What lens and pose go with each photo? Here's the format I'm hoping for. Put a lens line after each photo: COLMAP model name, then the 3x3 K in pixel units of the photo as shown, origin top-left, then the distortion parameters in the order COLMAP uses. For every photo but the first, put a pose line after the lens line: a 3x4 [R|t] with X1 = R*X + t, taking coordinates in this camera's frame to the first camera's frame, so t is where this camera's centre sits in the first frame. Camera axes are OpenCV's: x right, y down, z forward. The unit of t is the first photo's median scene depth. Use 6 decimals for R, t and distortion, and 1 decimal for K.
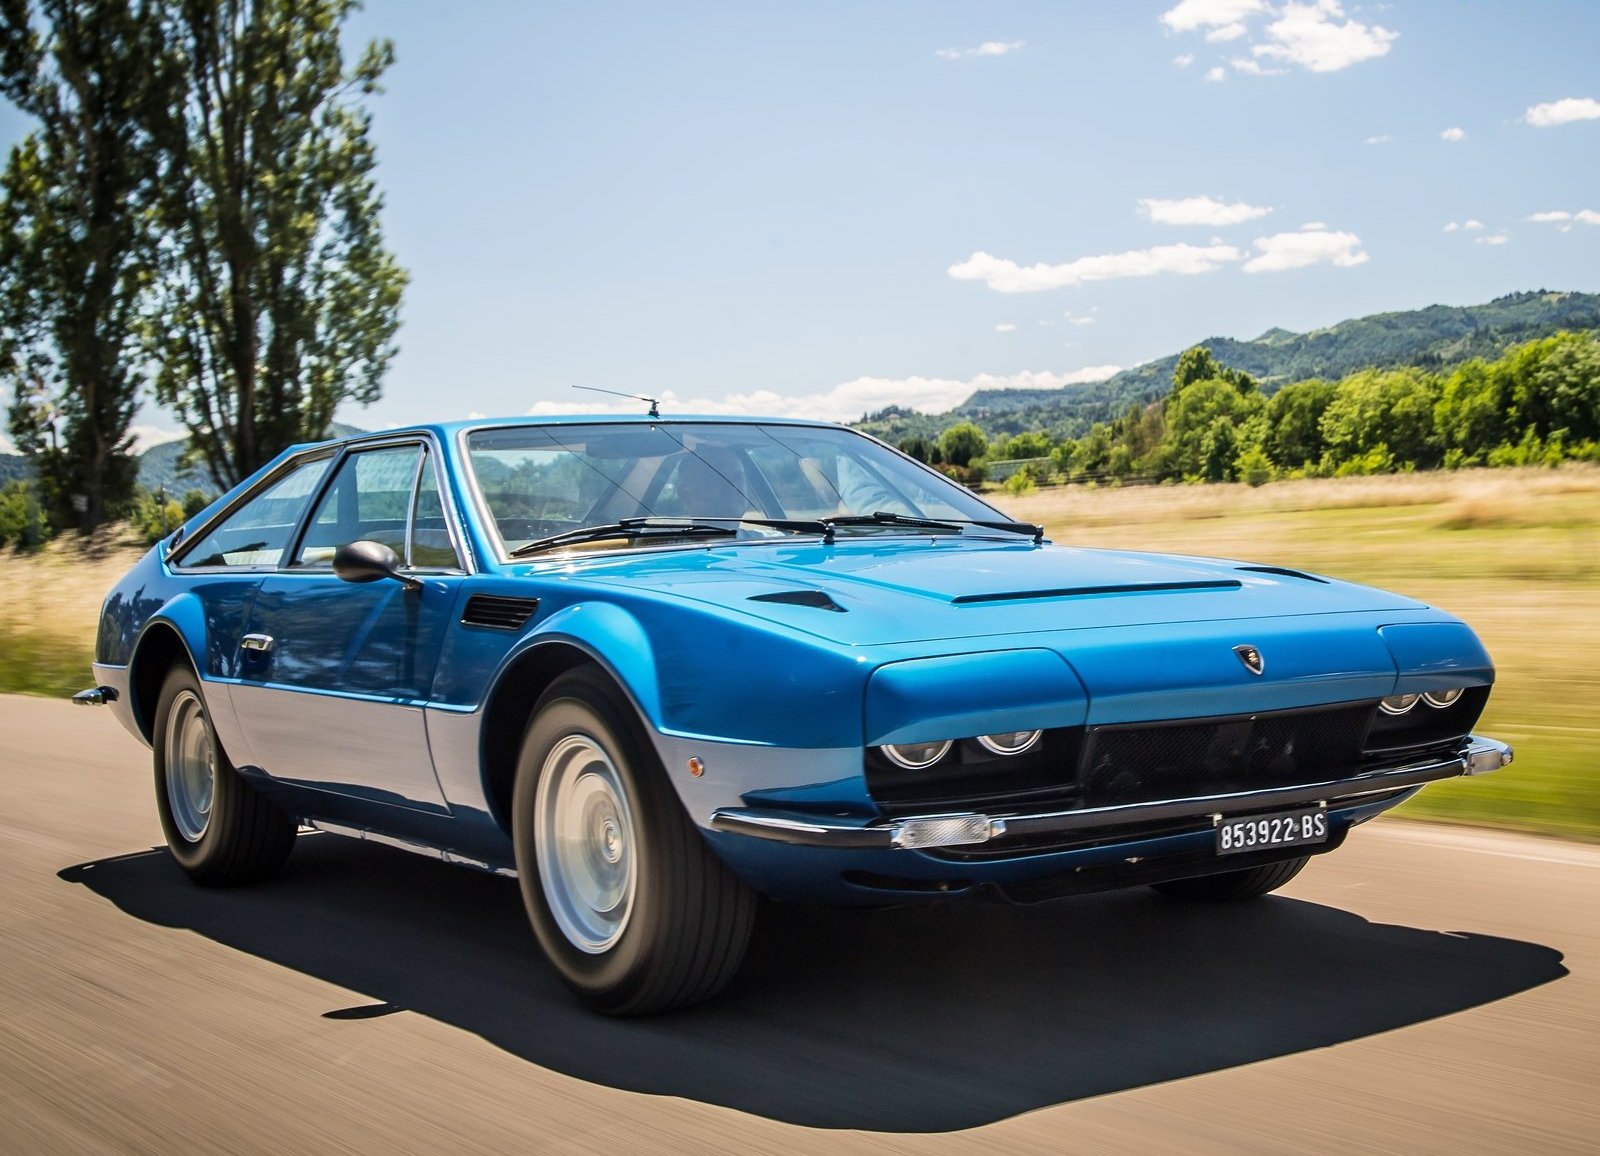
lens RADIAL K [[6808.9, 0, 800.0], [0, 6808.9, 578.0], [0, 0, 1]] dist [-0.121450, -1.549074]
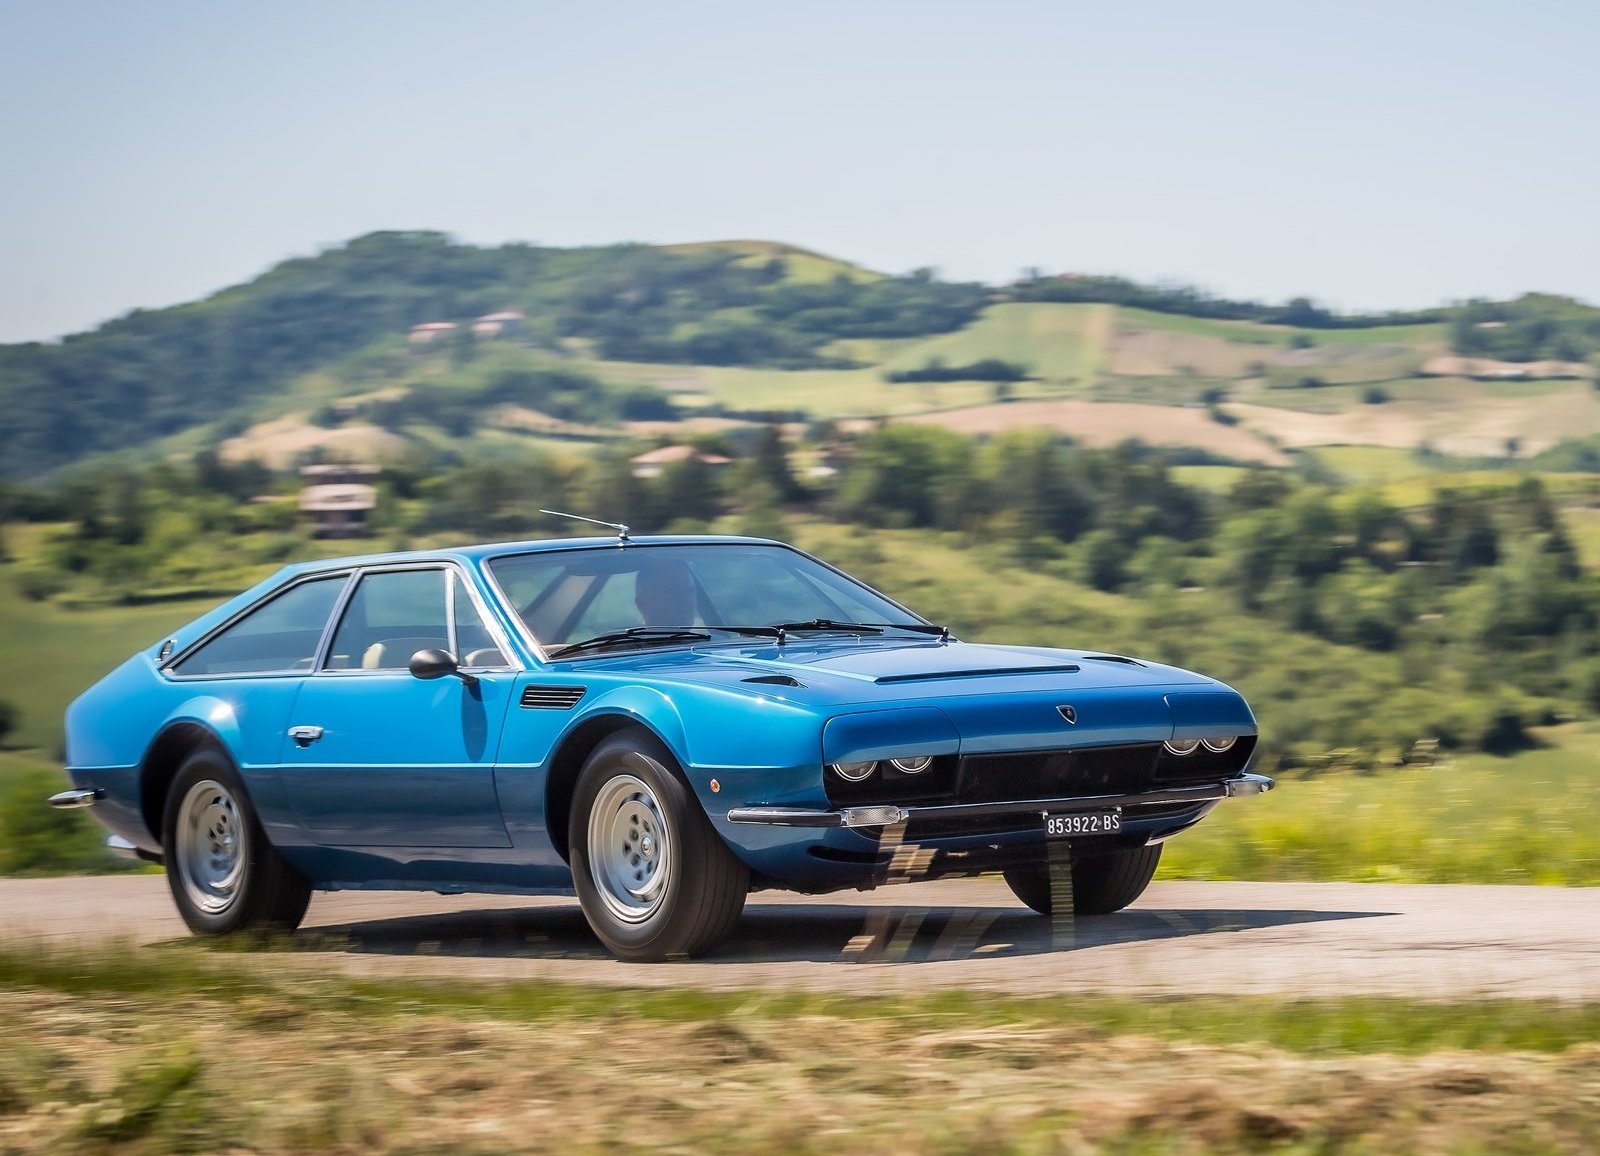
lens RADIAL K [[6808.9, 0, 800.0], [0, 6808.9, 578.0], [0, 0, 1]] dist [-0.121450, -1.549074]
pose [[0.999804, -0.016267, 0.011301, -0.011679], [0.016432, 0.999757, -0.014670, 0.002563], [-0.011060, 0.014853, 0.999829, -0.544078]]
